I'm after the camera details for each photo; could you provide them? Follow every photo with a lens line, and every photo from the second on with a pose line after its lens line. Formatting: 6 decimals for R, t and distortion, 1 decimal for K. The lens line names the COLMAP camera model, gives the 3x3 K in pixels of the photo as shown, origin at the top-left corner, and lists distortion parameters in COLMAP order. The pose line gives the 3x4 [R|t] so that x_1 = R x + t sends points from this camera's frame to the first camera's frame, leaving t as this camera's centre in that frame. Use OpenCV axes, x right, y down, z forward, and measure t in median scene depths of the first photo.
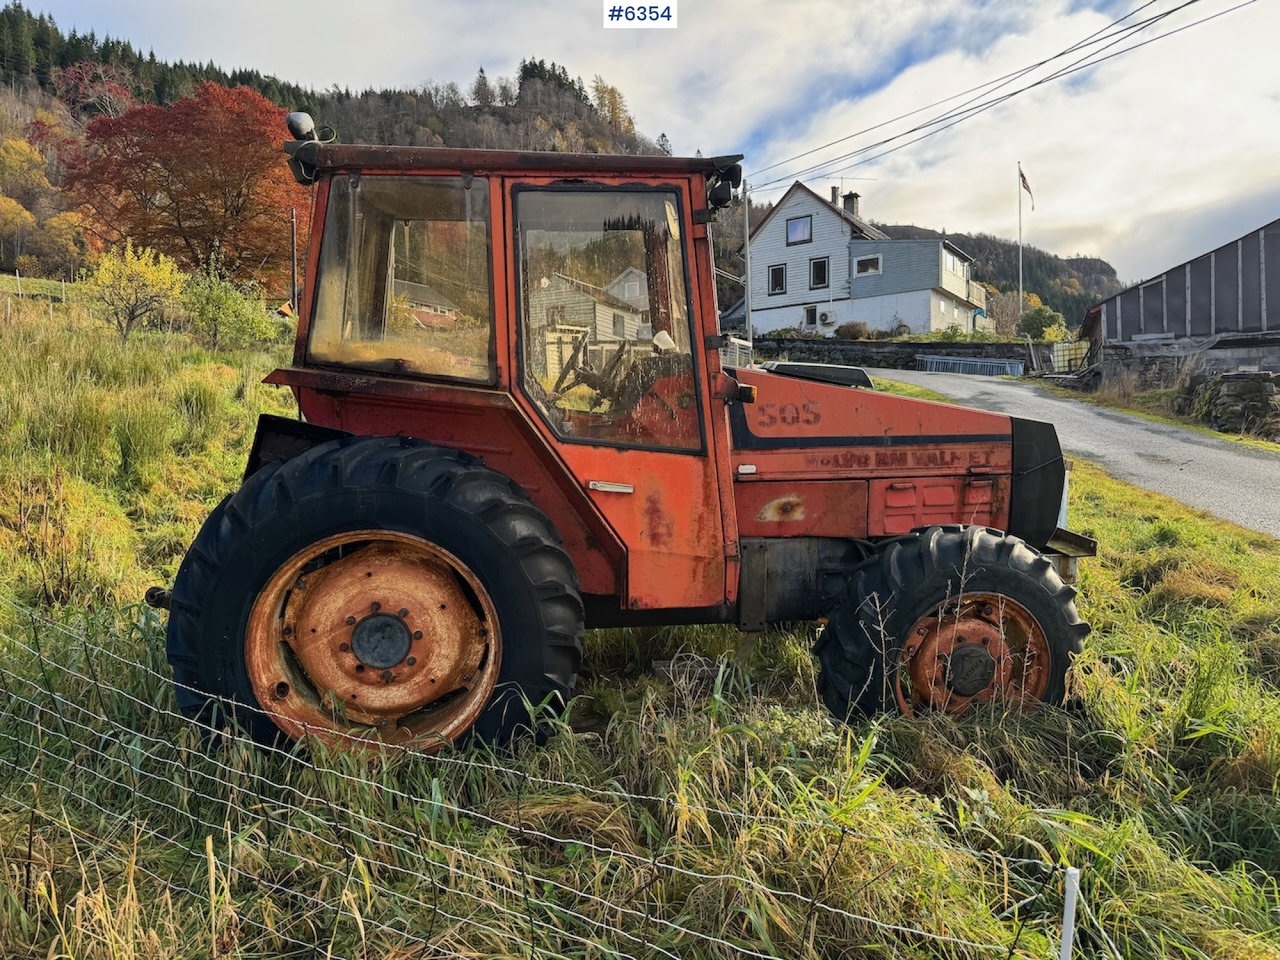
lens RADIAL K [[938.4, 0, 644.8], [0, 938.4, 478.9], [0, 0, 1]] dist [0.006772, -0.001861]
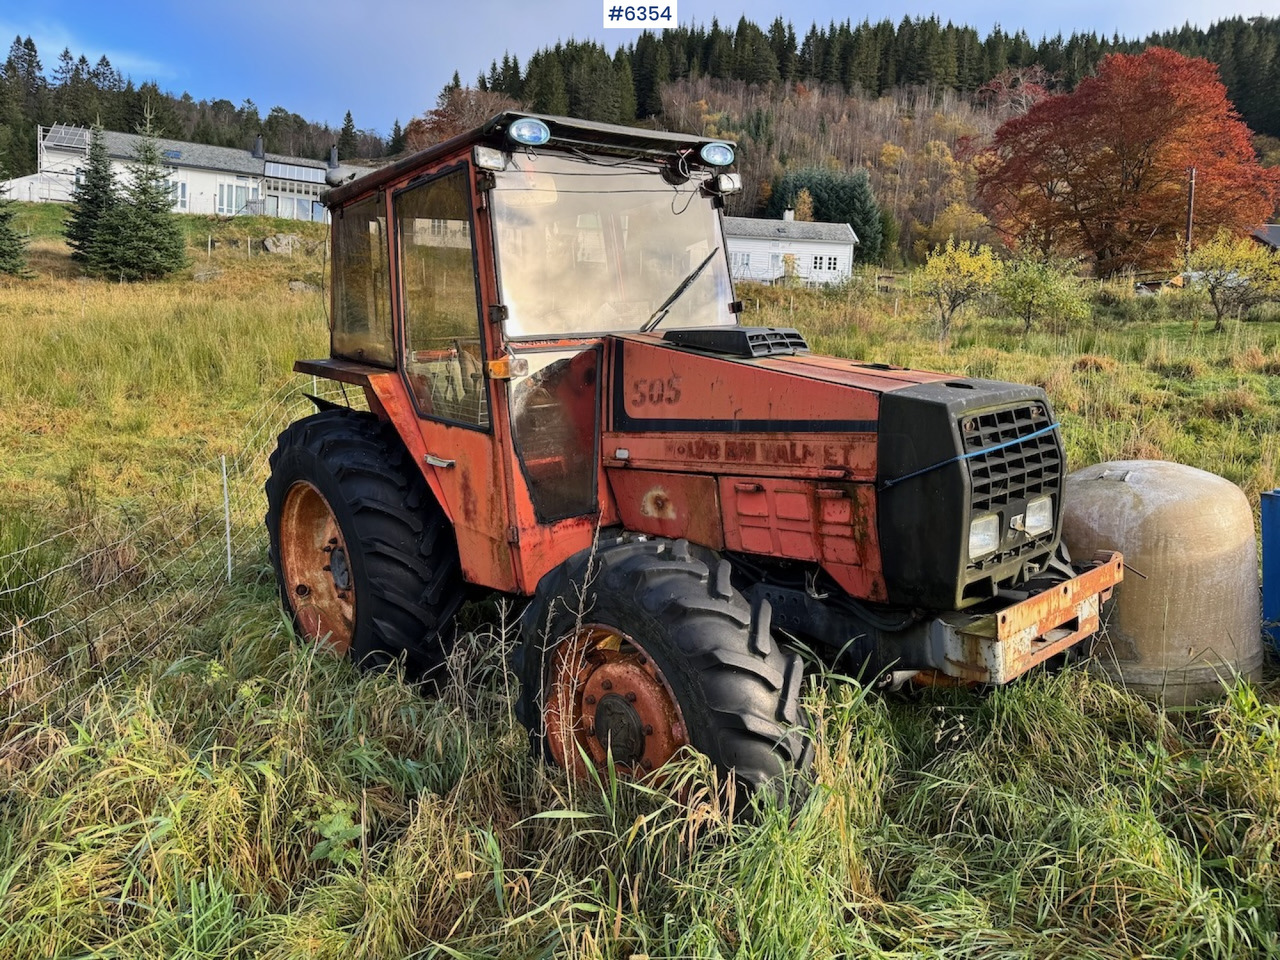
lens RADIAL K [[938.4, 0, 644.1], [0, 938.4, 479.4], [0, 0, 1]] dist [0.006772, -0.001861]
pose [[0.555844, 0.070785, -0.828268, 0.834832], [-0.055976, 0.997294, 0.047664, -0.029256], [0.829400, 0.019869, 0.558302, 0.517080]]
